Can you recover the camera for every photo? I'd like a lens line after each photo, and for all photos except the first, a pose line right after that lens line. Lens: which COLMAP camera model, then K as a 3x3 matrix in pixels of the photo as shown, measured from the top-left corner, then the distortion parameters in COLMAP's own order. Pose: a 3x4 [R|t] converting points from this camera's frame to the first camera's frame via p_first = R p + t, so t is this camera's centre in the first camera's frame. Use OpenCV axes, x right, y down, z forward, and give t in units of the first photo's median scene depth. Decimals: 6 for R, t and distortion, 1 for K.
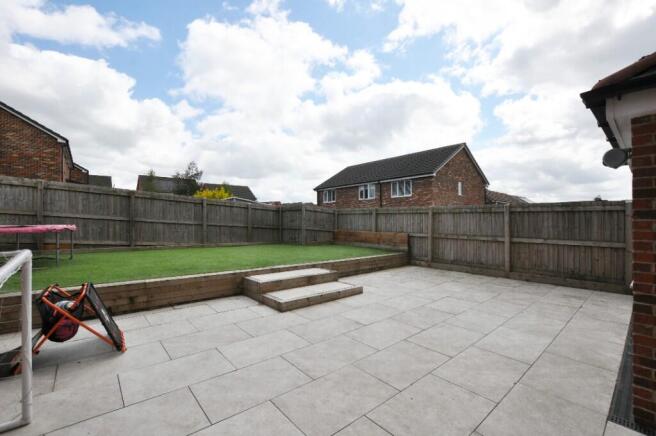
lens RADIAL K [[286.3, 0, 328.0], [0, 286.3, 218.0], [0, 0, 1]] dist [-0.030032, -0.000002]
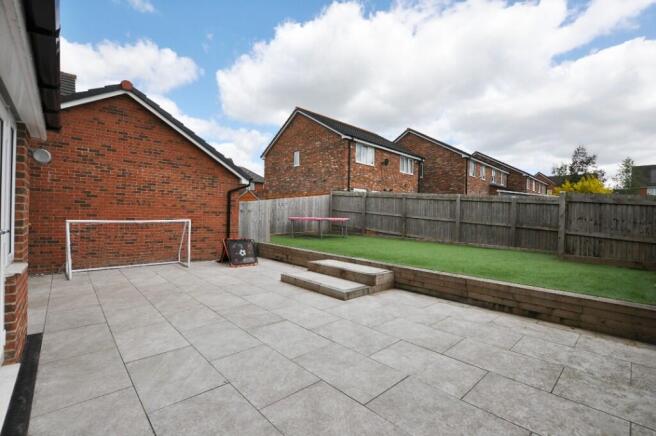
lens RADIAL K [[288.5, 0, 328.0], [0, 288.5, 218.0], [0, 0, 1]] dist [-0.023566, -0.000515]
pose [[0.052793, 0.008448, -0.998570, 1.161701], [-0.011667, 0.999901, 0.007842, 0.015862], [0.998537, 0.011236, 0.052886, 1.089878]]
